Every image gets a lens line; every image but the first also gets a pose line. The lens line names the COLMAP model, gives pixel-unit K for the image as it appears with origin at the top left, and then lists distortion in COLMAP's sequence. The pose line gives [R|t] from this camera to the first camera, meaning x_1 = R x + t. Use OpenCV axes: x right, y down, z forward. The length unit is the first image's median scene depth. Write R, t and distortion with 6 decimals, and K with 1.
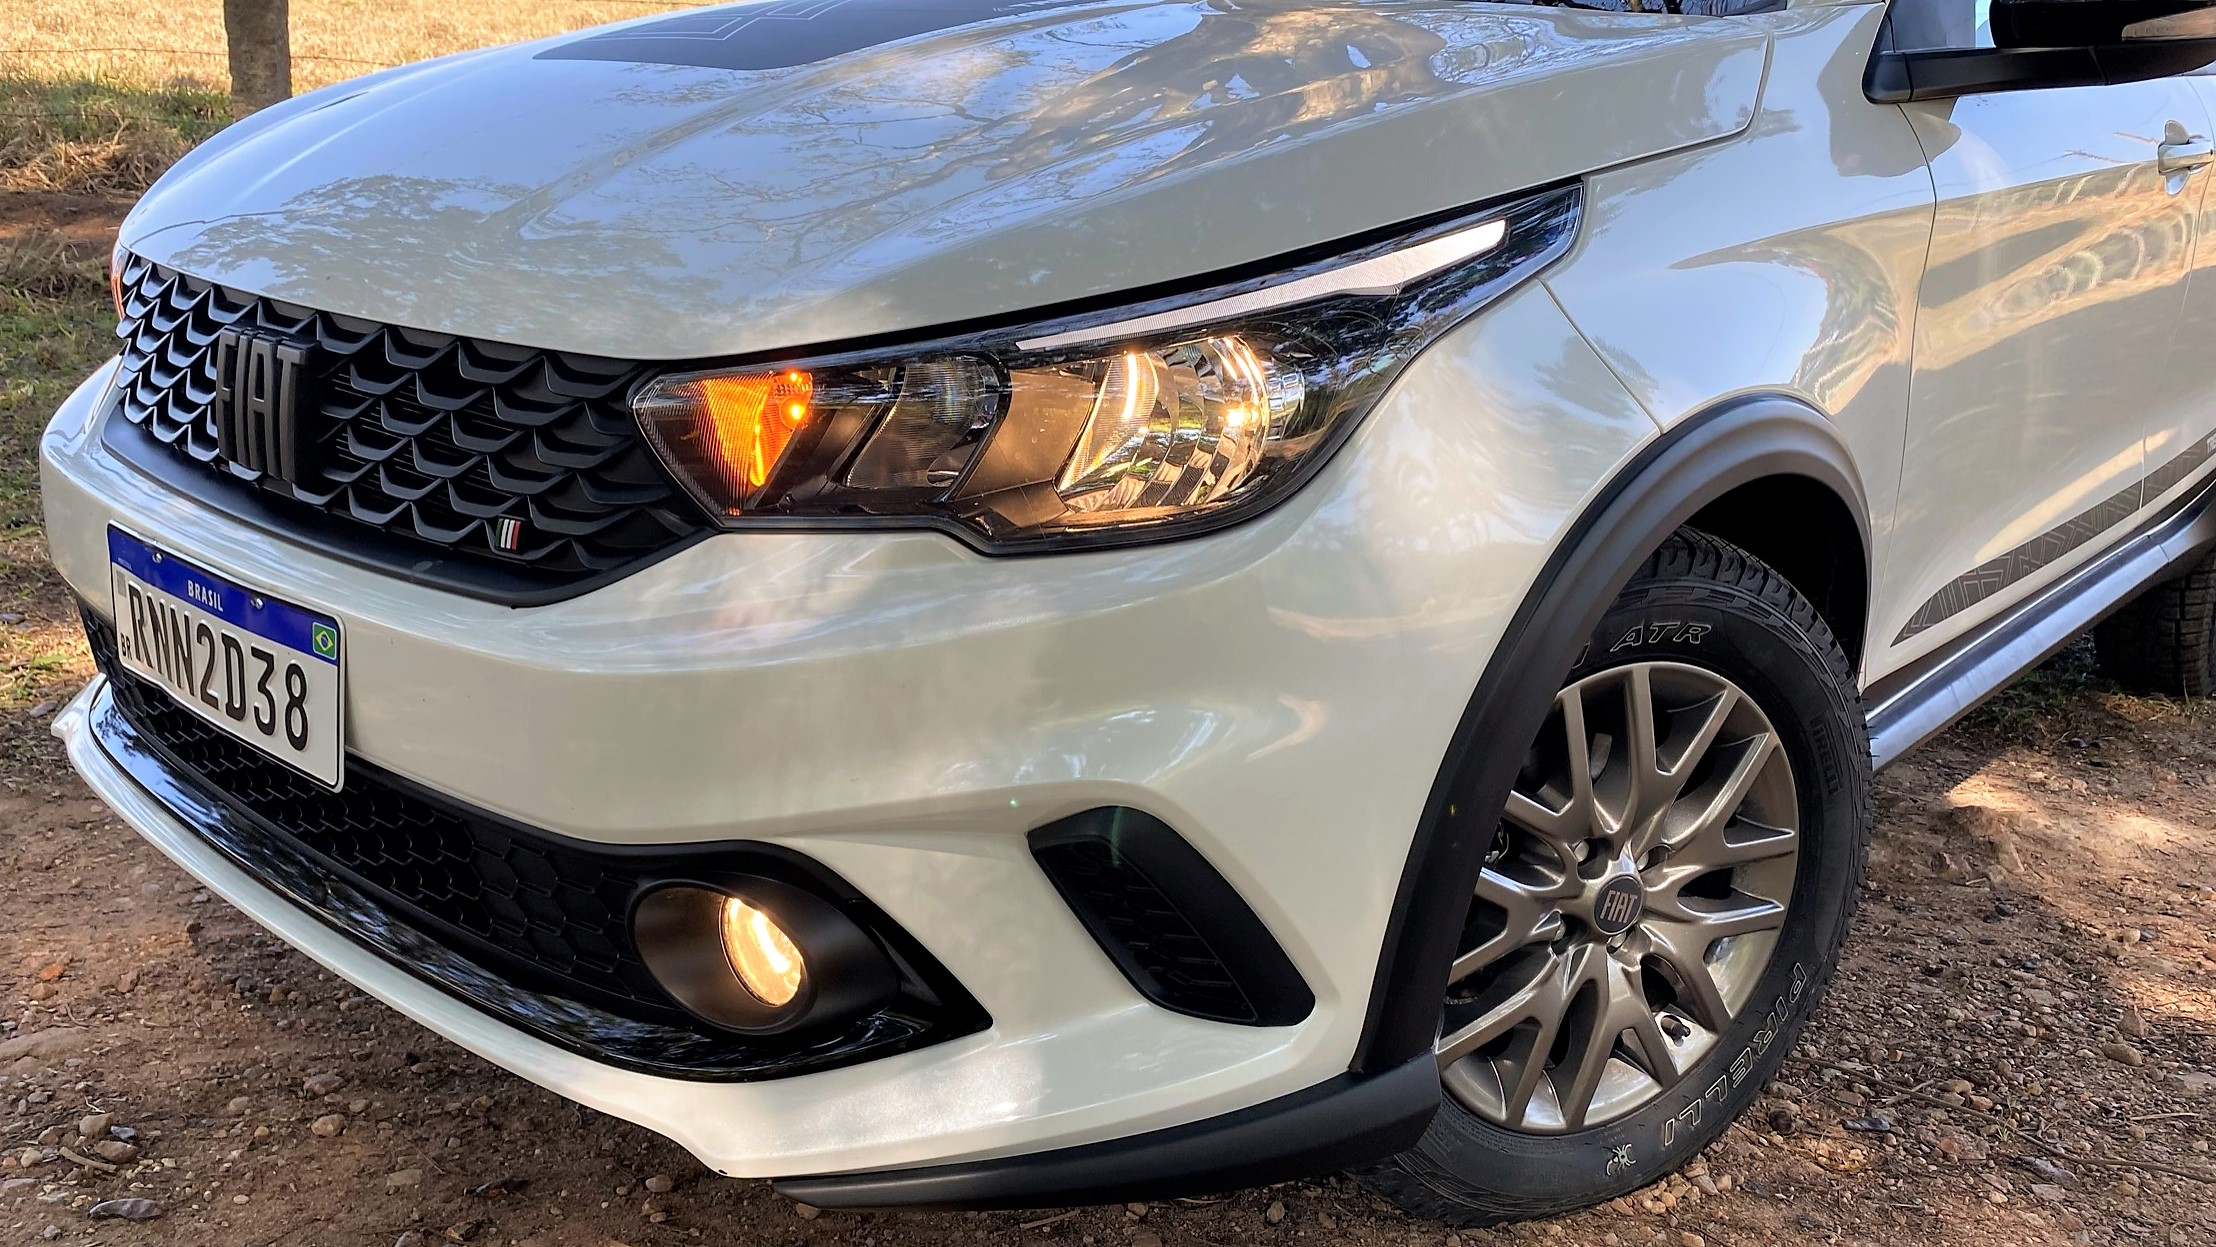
lens RADIAL K [[1833.4, 0, 1125.8], [0, 1833.4, 610.2], [0, 0, 1]] dist [0.030713, -0.008720]
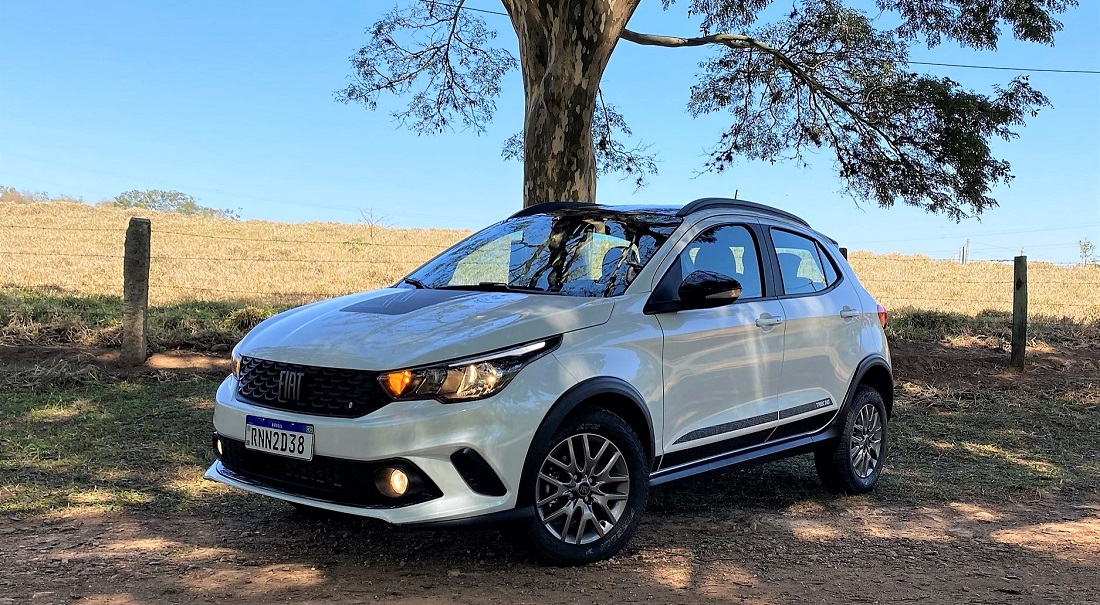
lens RADIAL K [[1061.1, 0, 605.1], [0, 1061.1, 288.4], [0, 0, 1]] dist [0.018214, 0.000000]
pose [[0.997151, -0.019221, 0.072940, 0.154922], [0.037440, 0.965584, -0.257383, 0.400707], [-0.065482, 0.259381, 0.963553, -1.845141]]
